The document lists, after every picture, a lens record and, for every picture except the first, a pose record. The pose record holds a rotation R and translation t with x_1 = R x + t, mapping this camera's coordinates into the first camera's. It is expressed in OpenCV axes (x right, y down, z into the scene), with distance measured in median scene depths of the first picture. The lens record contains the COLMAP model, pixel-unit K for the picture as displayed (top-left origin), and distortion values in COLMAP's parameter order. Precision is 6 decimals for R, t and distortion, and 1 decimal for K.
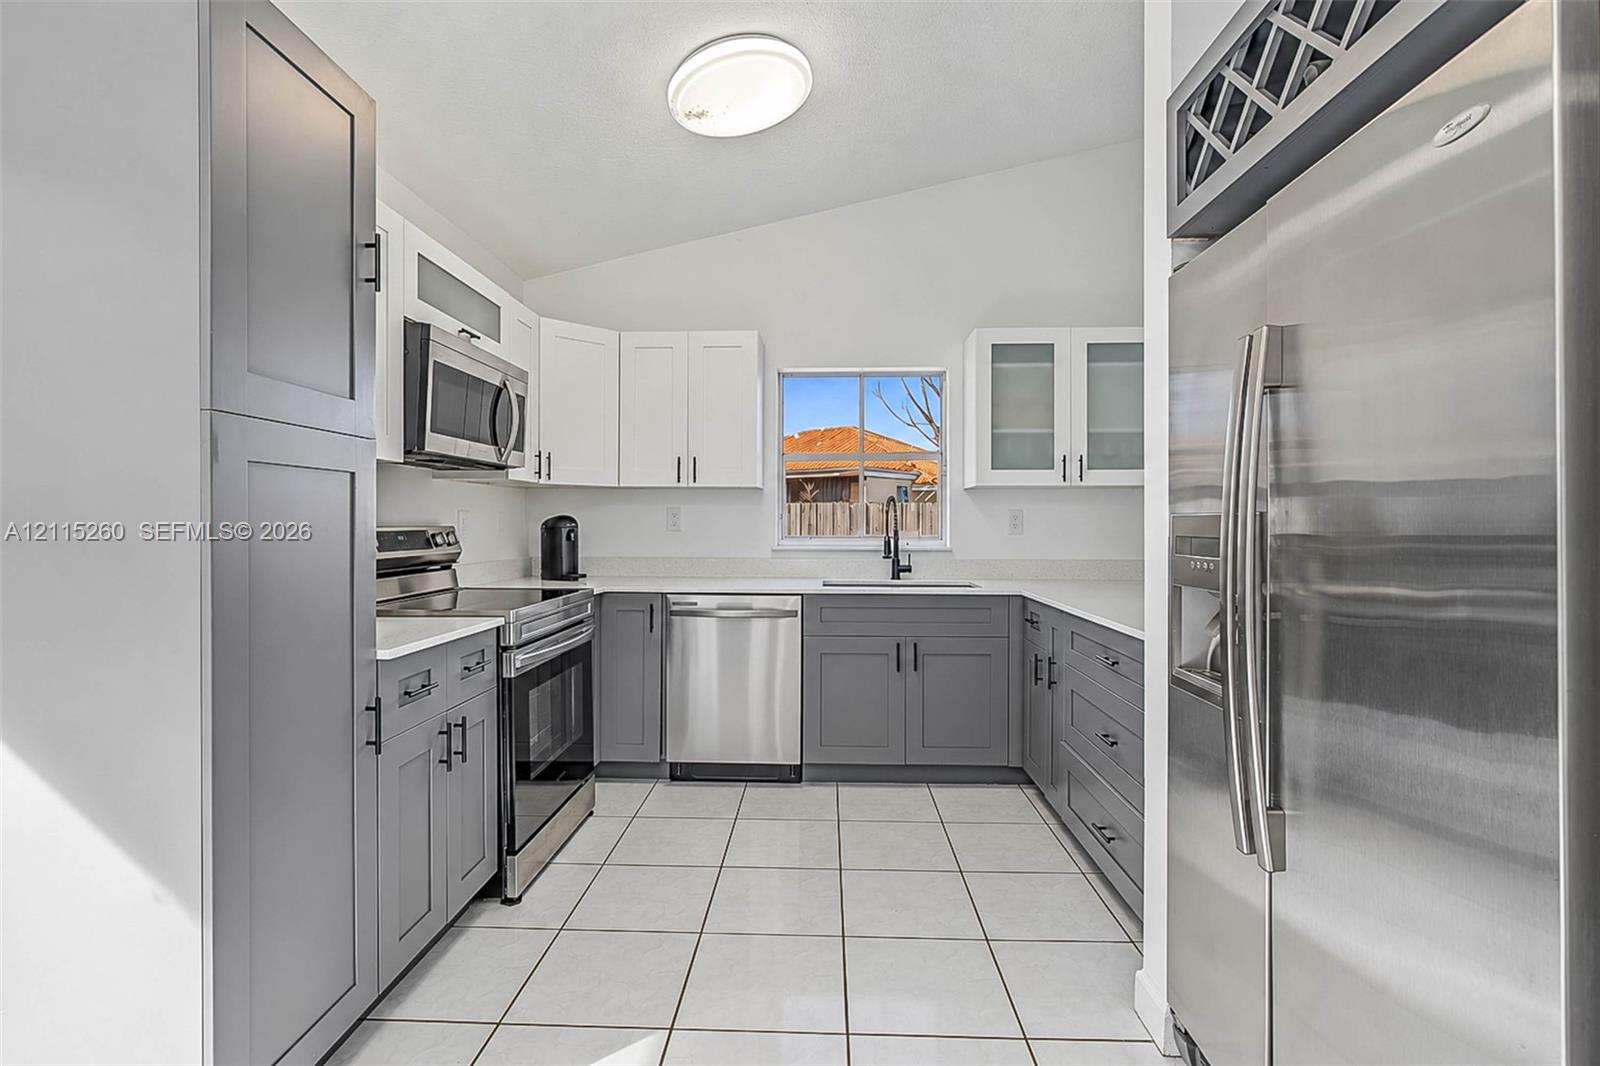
lens RADIAL K [[741.6, 0, 804.6], [0, 741.6, 522.5], [0, 0, 1]] dist [-0.010487, 0.002930]
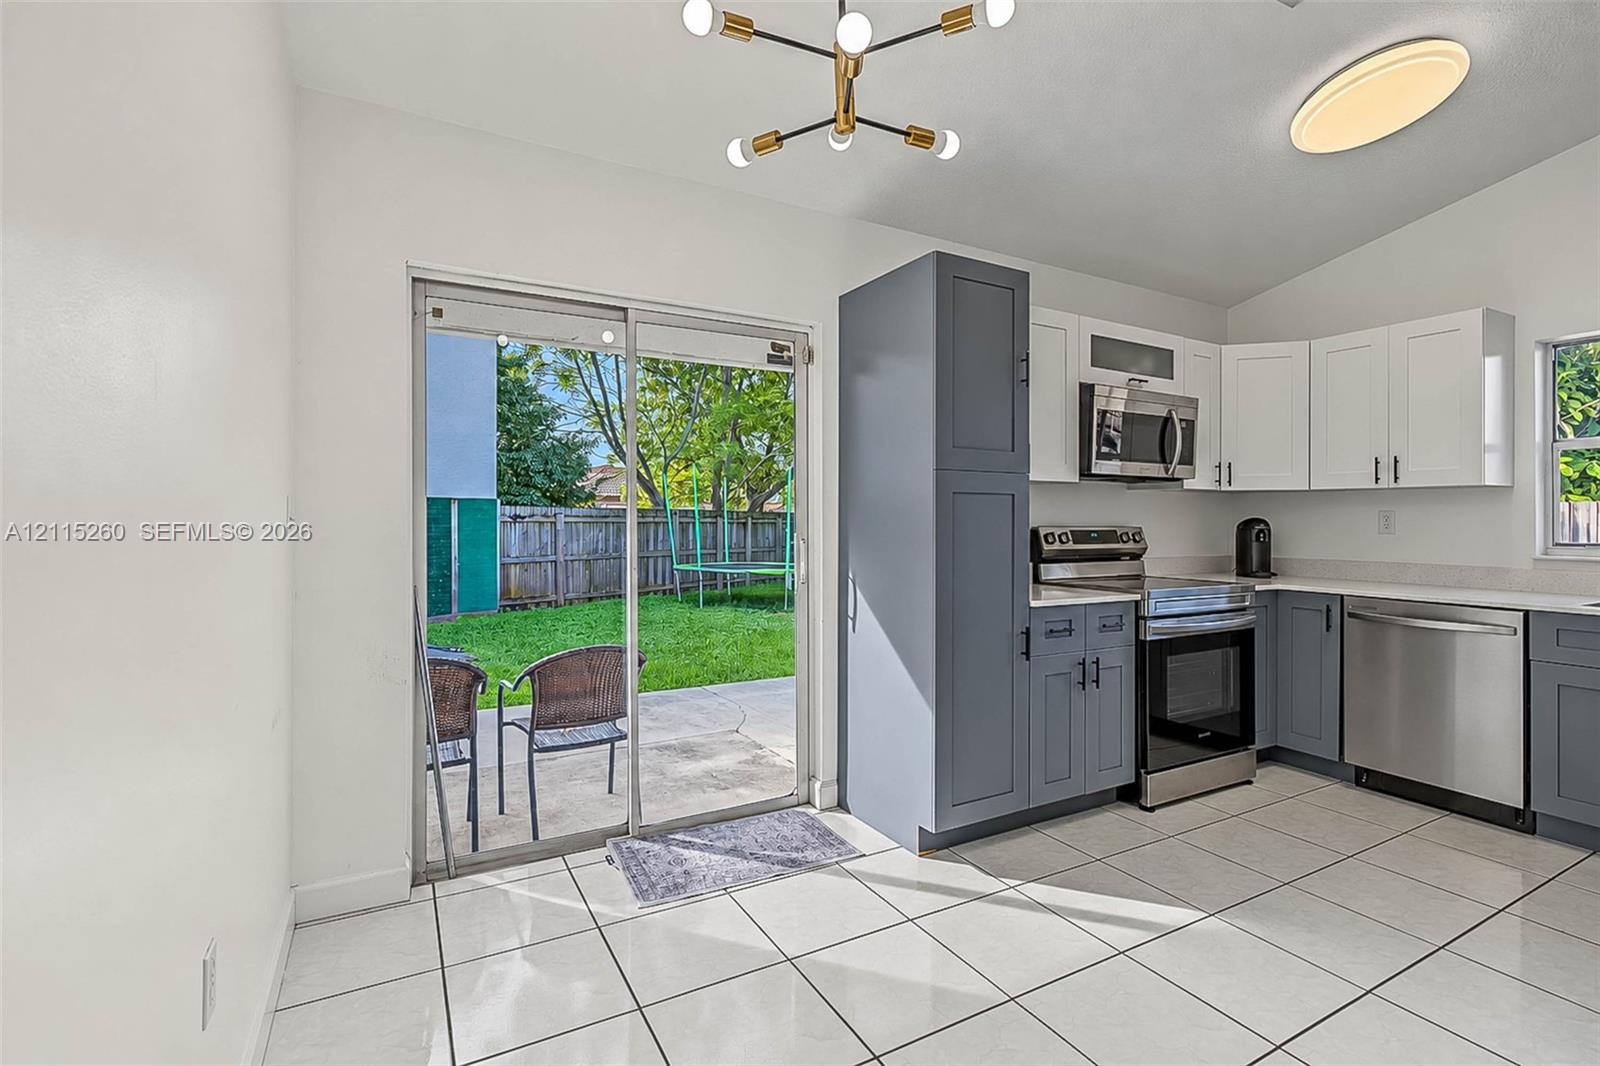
lens RADIAL K [[741.6, 0, 791.8], [0, 741.6, 516.2], [0, 0, 1]] dist [-0.010487, 0.002930]
pose [[0.505661, -0.004559, -0.862720, 0.297973], [-0.004127, 0.999962, -0.007704, -0.000995], [0.862722, 0.007456, 0.505623, -0.155974]]
